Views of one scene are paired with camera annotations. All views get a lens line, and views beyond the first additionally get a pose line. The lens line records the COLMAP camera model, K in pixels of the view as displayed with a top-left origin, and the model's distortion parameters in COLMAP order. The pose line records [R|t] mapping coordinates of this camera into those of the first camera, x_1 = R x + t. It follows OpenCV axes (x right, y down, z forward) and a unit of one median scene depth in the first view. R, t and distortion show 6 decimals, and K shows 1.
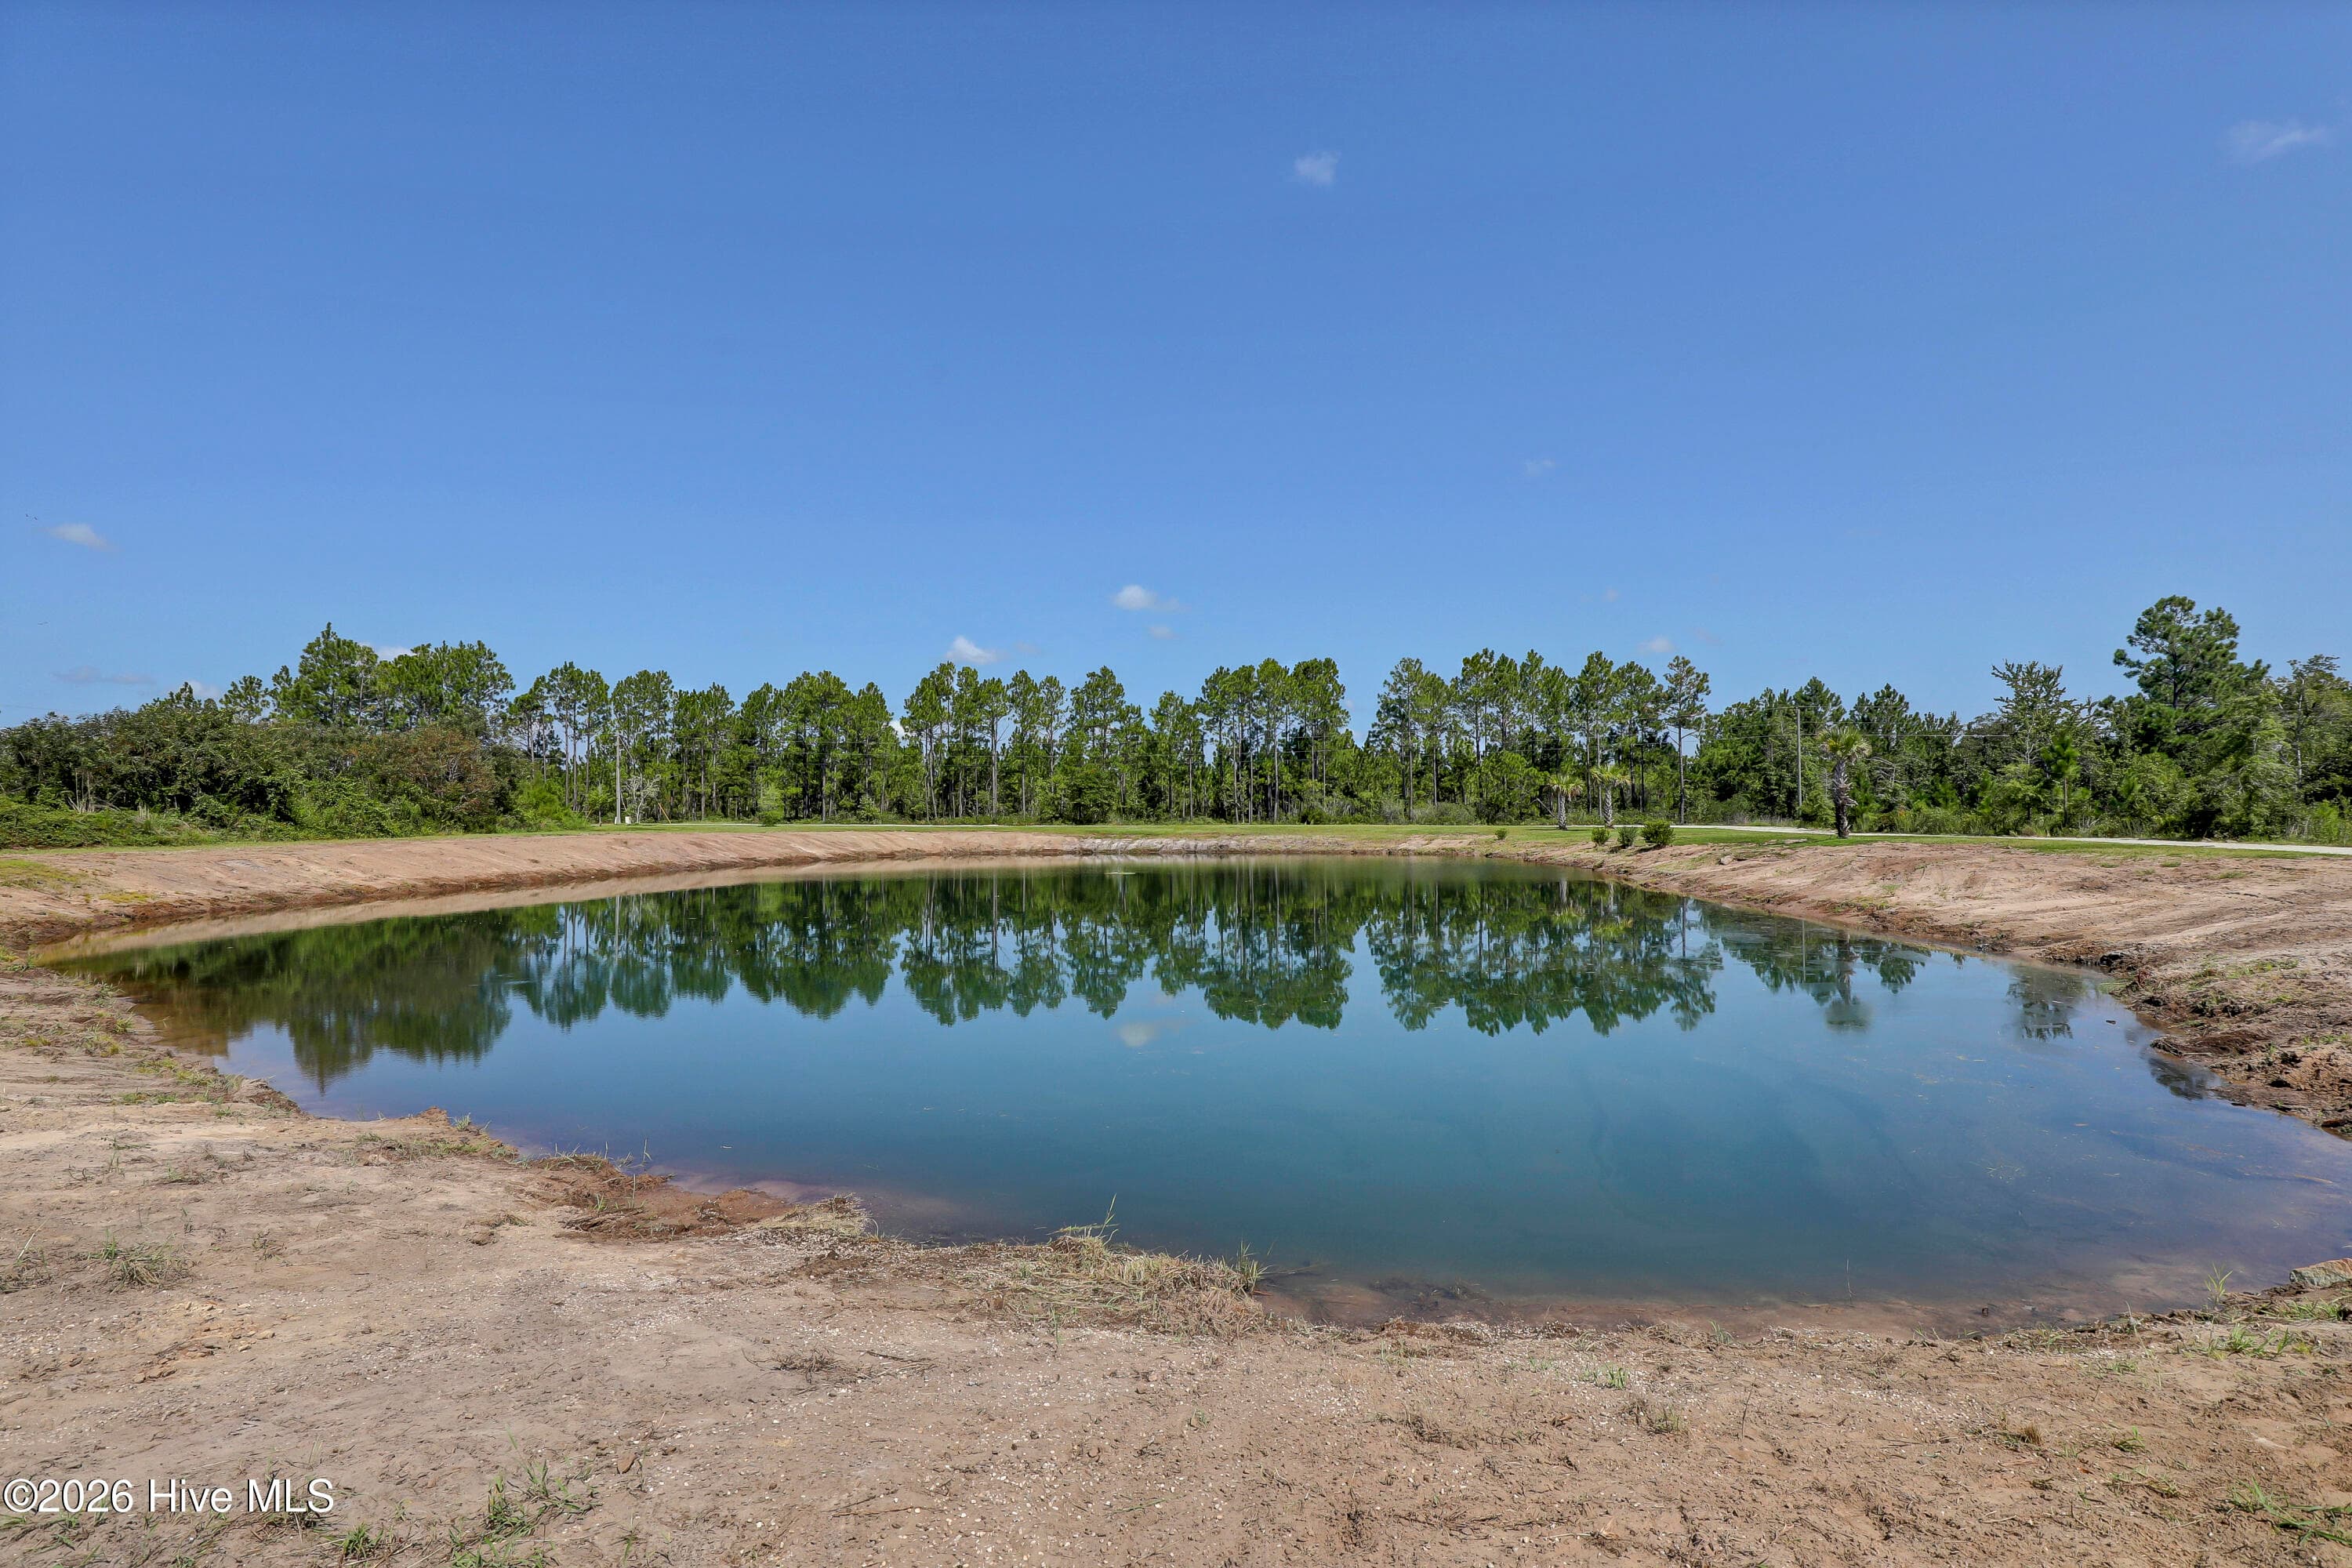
lens RADIAL K [[1108.4, 0, 1193.6], [0, 1108.4, 778.6], [0, 0, 1]] dist [-0.026808, 0.001421]
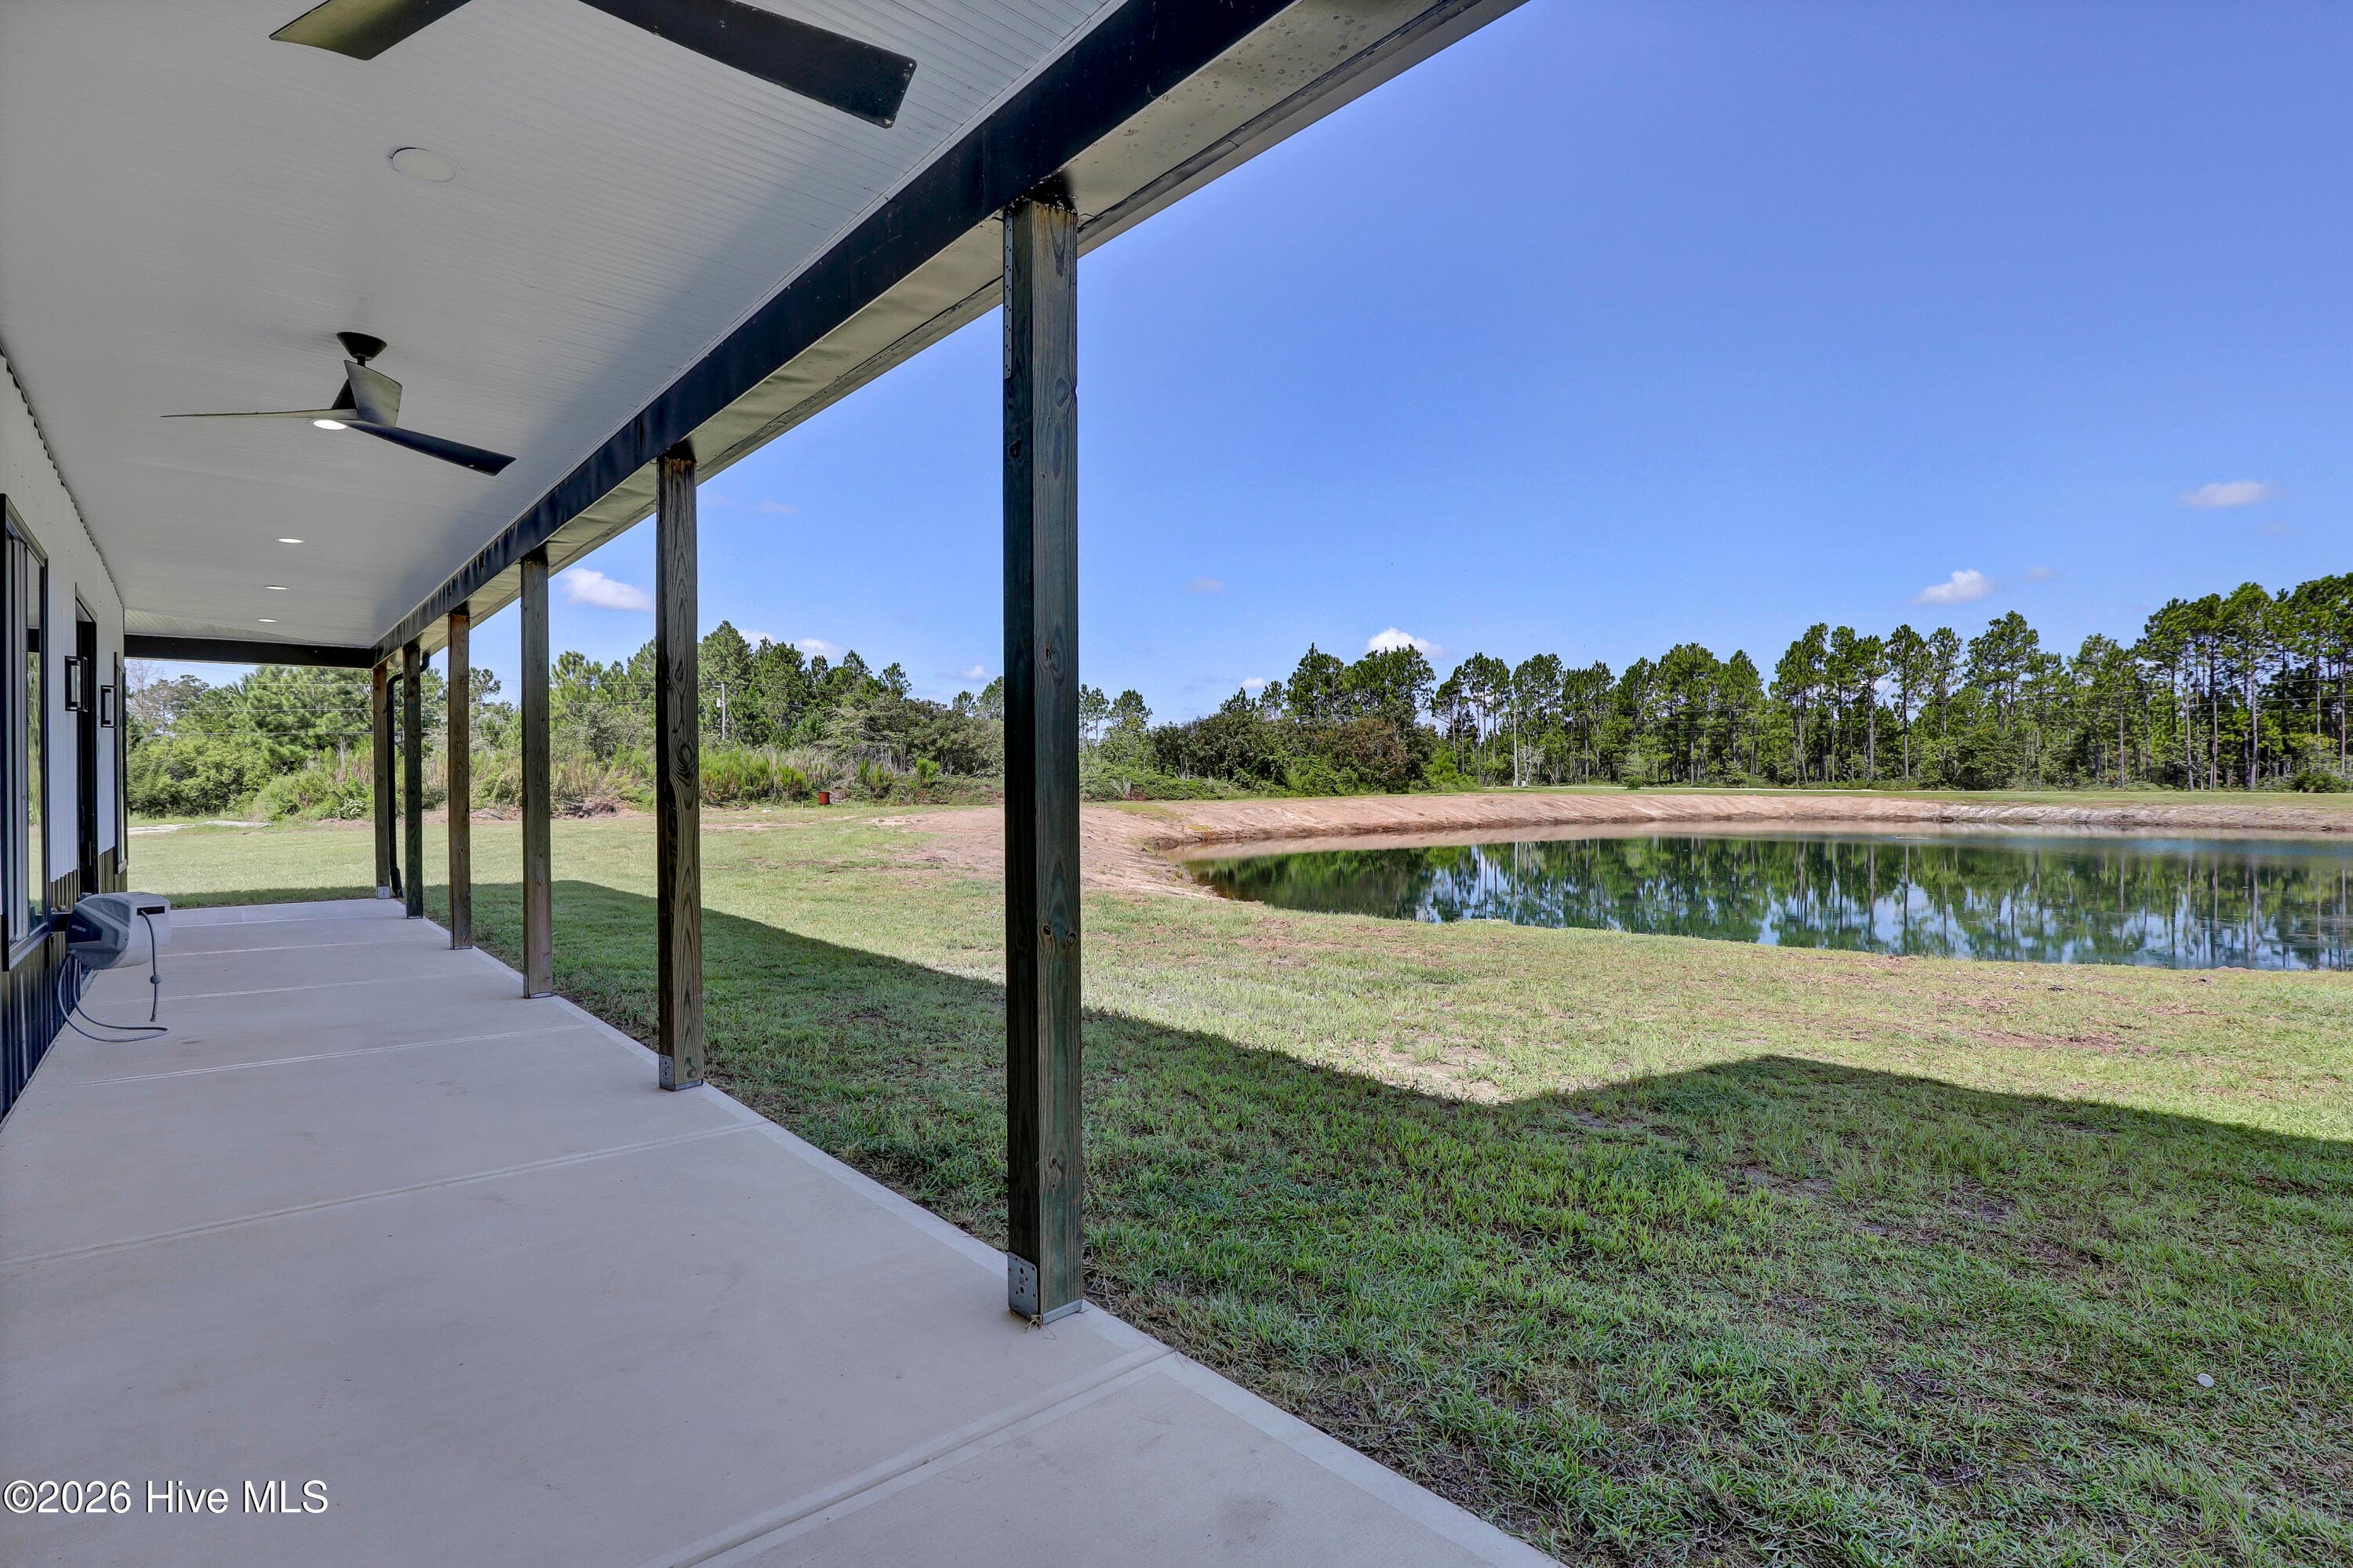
lens RADIAL K [[1109.0, 0, 1194.1], [0, 1109.0, 778.6], [0, 0, 1]] dist [-0.026808, 0.001421]
pose [[0.694490, 0.001018, -0.719501, 0.102420], [0.023982, 0.999411, 0.024563, -0.005431], [0.719102, -0.034314, 0.694056, -0.086931]]
